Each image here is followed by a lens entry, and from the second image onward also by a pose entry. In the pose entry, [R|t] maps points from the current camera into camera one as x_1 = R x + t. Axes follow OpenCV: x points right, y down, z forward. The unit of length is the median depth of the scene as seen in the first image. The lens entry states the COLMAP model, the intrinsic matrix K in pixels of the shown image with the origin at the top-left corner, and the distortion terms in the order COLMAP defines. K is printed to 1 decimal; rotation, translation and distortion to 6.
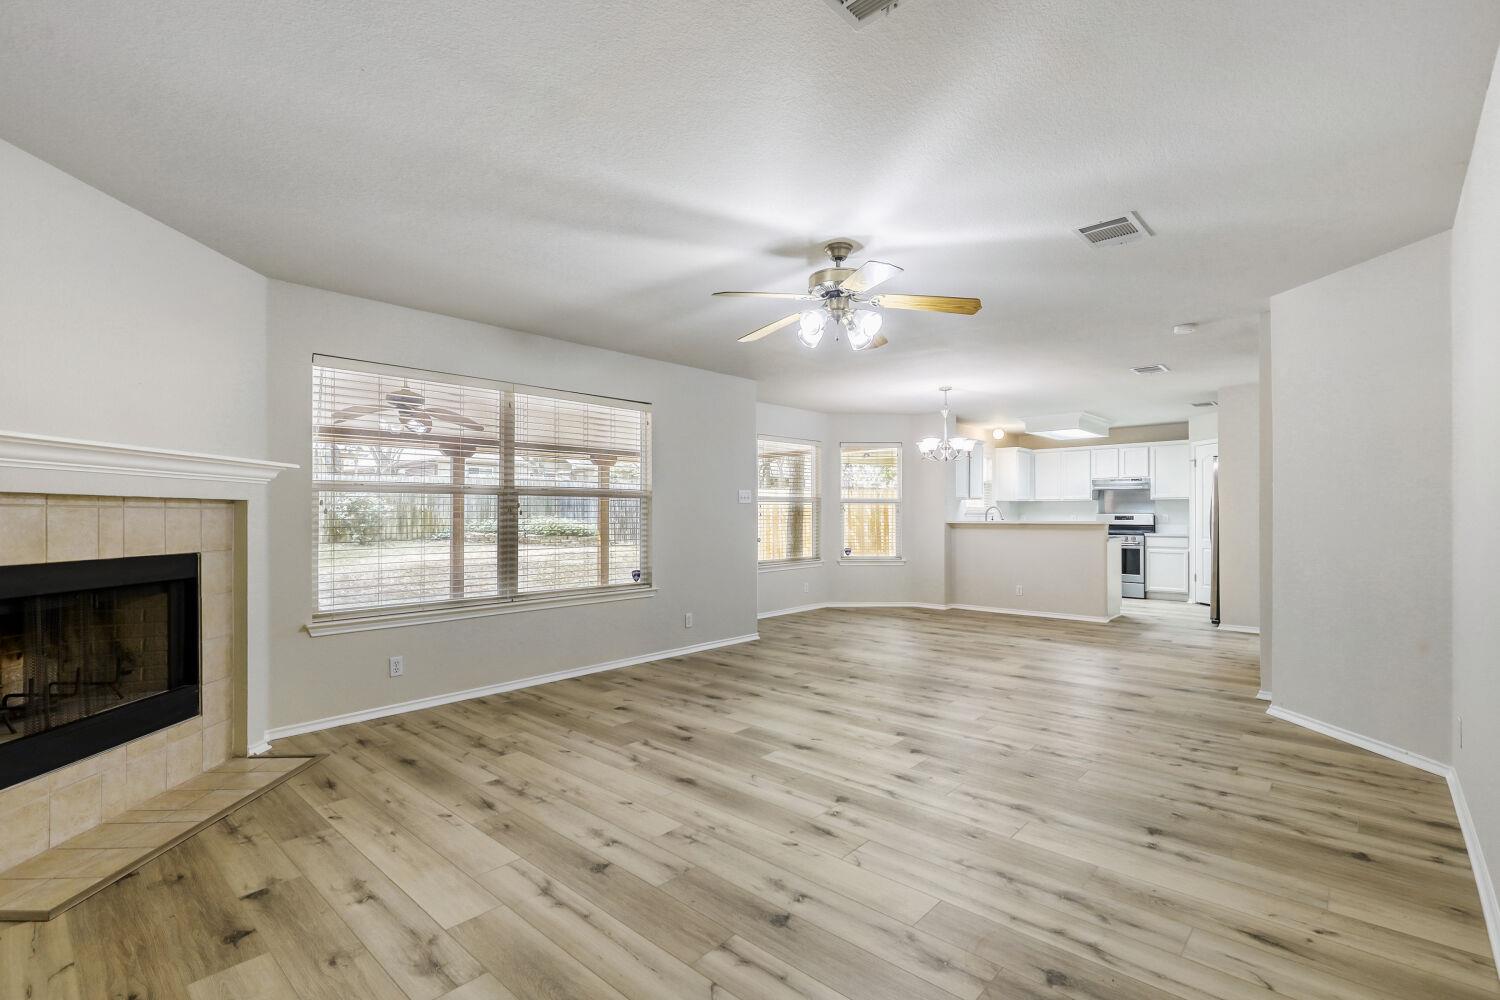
lens RADIAL K [[690.5, 0, 734.3], [0, 690.5, 512.6], [0, 0, 1]] dist [0.001529, 0.000548]
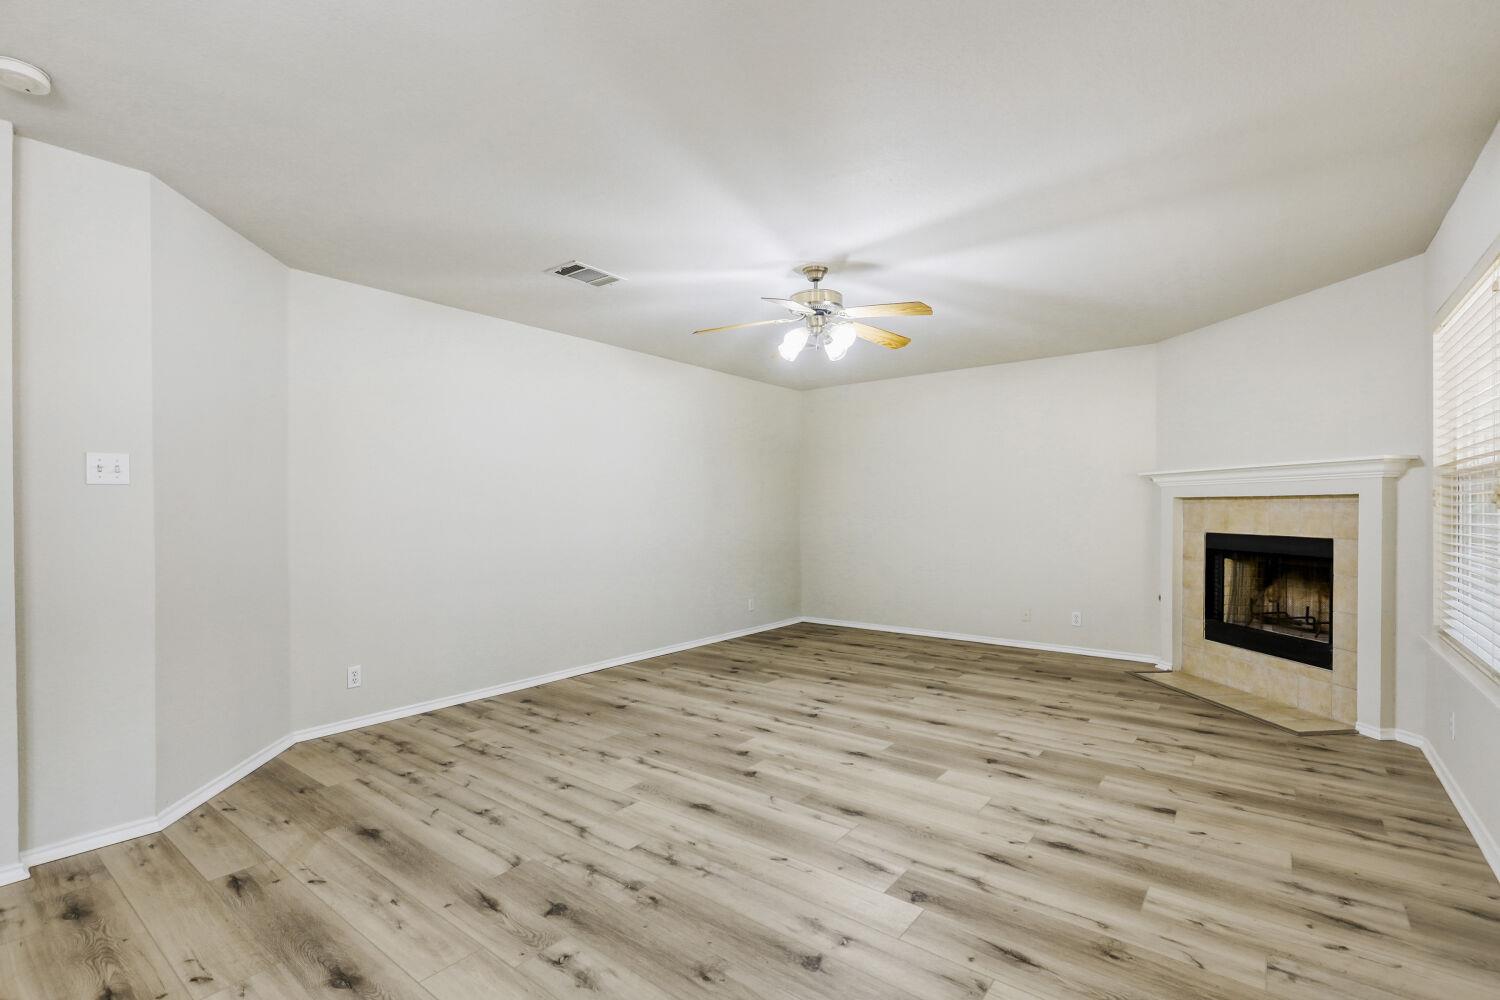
lens RADIAL K [[690.5, 0, 734.3], [0, 690.5, 512.6], [0, 0, 1]] dist [0.001529, 0.000548]
pose [[-0.996984, 0.006135, -0.077370, 0.371825], [0.005933, 0.999978, 0.002845, 0.001793], [0.077385, 0.002377, -0.996998, 2.106950]]
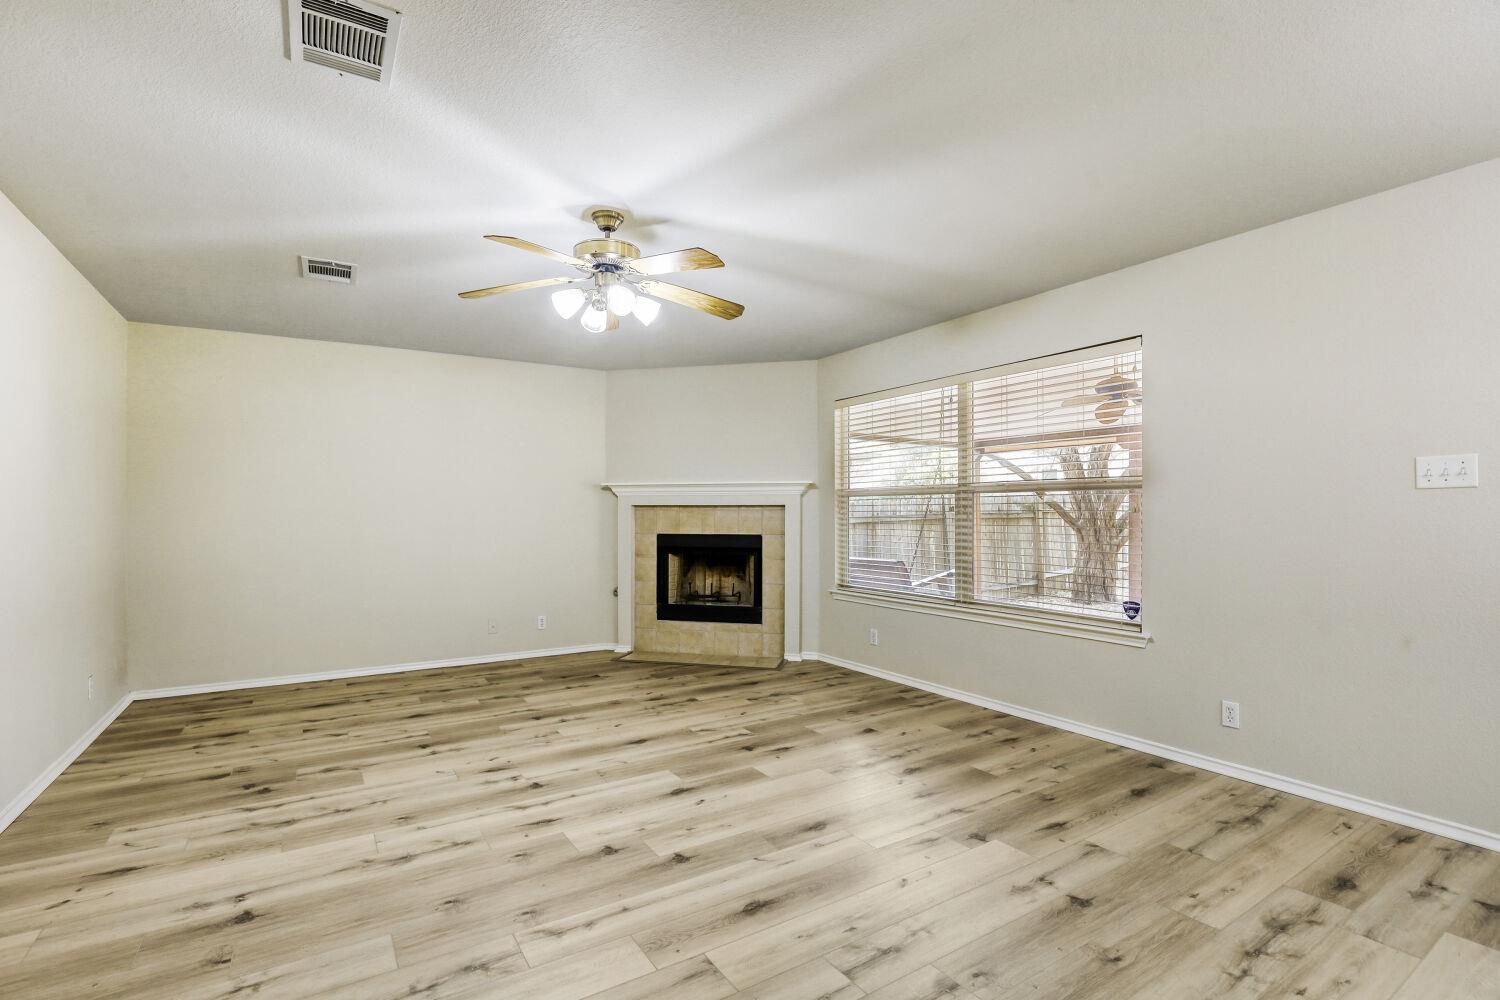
lens RADIAL K [[693.0, 0, 757.7], [0, 693.0, 521.8], [0, 0, 1]] dist [-0.040467, 0.011253]
pose [[-0.245795, 0.016824, -0.969176, 0.967357], [0.005179, 0.999858, 0.016044, -0.005347], [0.969308, -0.001075, -0.245848, 1.413360]]
